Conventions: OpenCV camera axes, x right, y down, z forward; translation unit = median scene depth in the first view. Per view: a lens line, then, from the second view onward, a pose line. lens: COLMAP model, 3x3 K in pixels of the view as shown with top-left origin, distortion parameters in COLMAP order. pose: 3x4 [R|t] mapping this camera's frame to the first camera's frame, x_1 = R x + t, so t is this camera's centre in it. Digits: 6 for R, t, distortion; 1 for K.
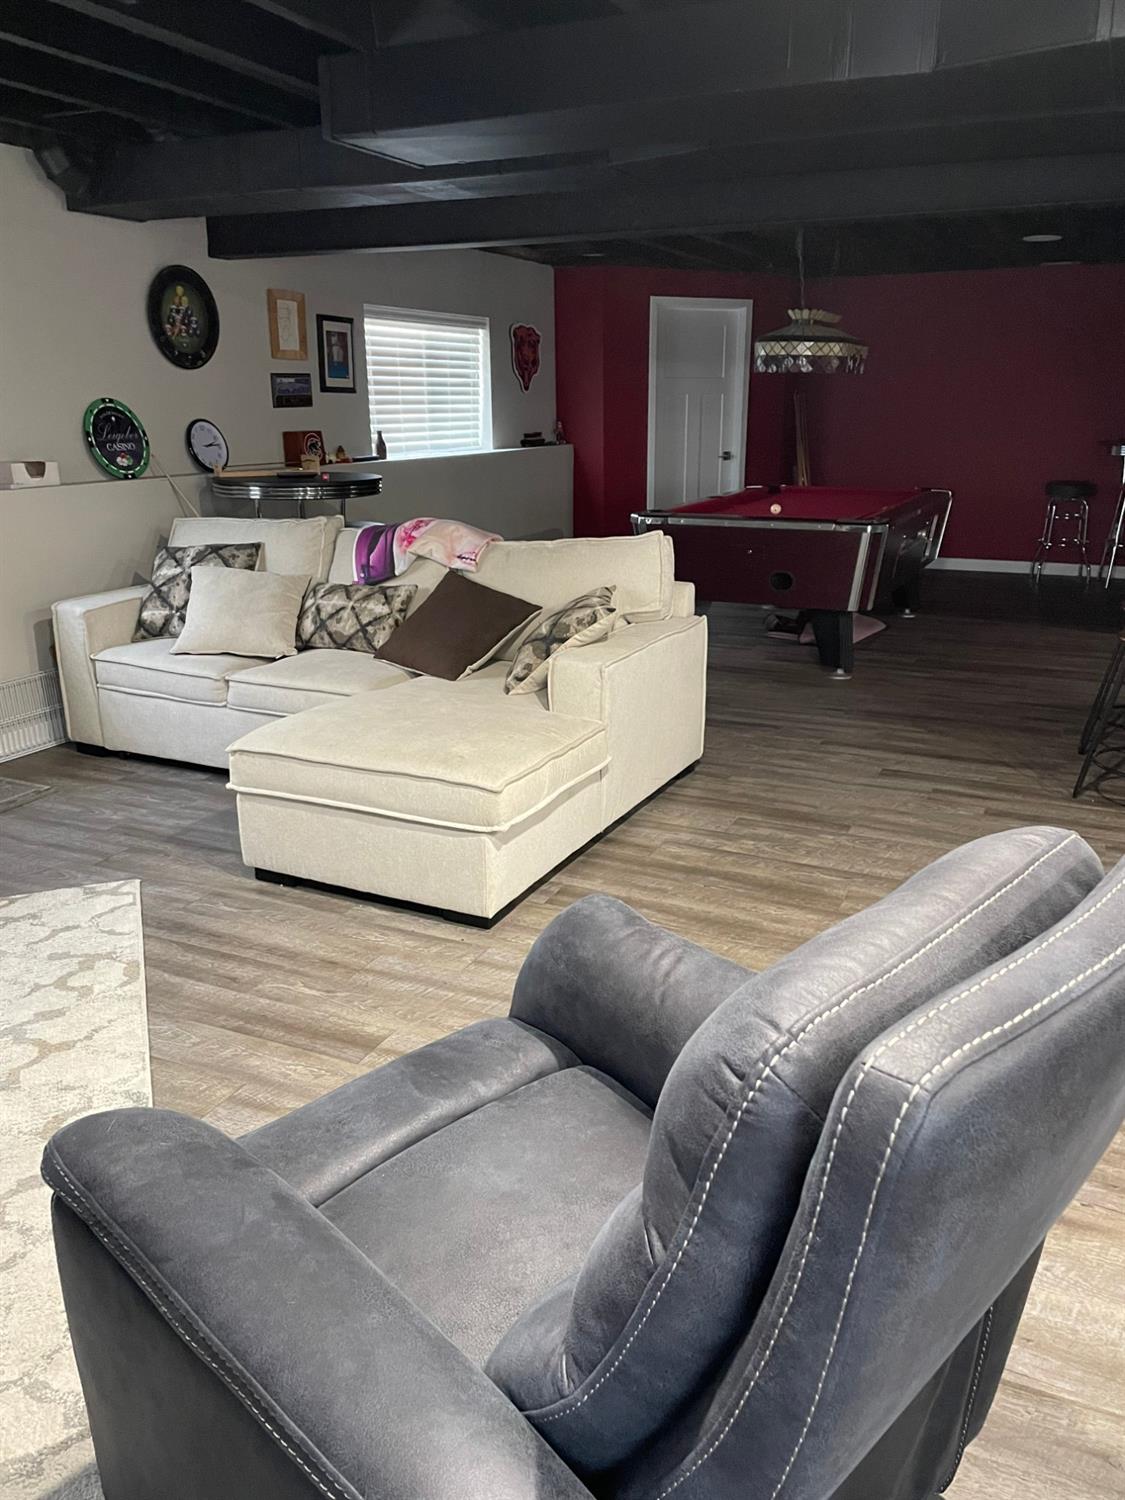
lens RADIAL K [[1159.1, 0, 564.3], [0, 1159.1, 758.1], [0, 0, 1]] dist [0.027786, -0.002711]
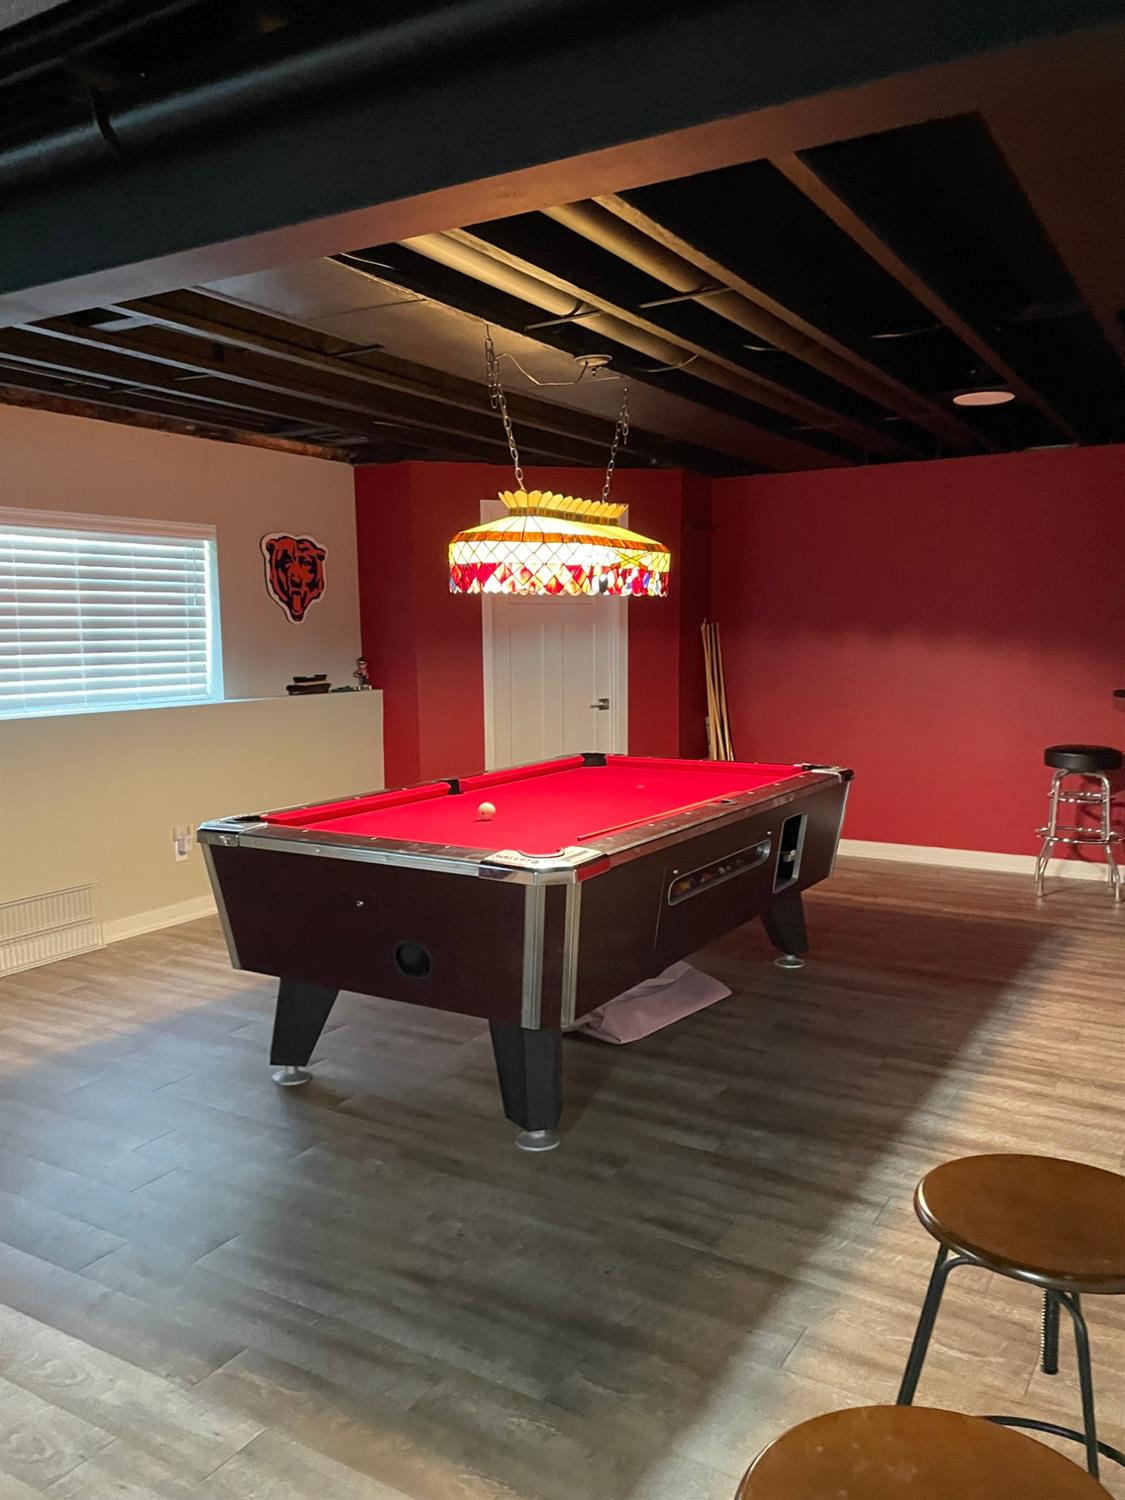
lens RADIAL K [[1159.1, 0, 560.6], [0, 1159.1, 743.1], [0, 0, 1]] dist [0.027786, -0.002711]
pose [[0.994218, 0.005601, -0.107237, 0.222861], [-0.026916, 0.979758, -0.198366, -0.104775], [0.103955, 0.200105, 0.974244, 0.335008]]
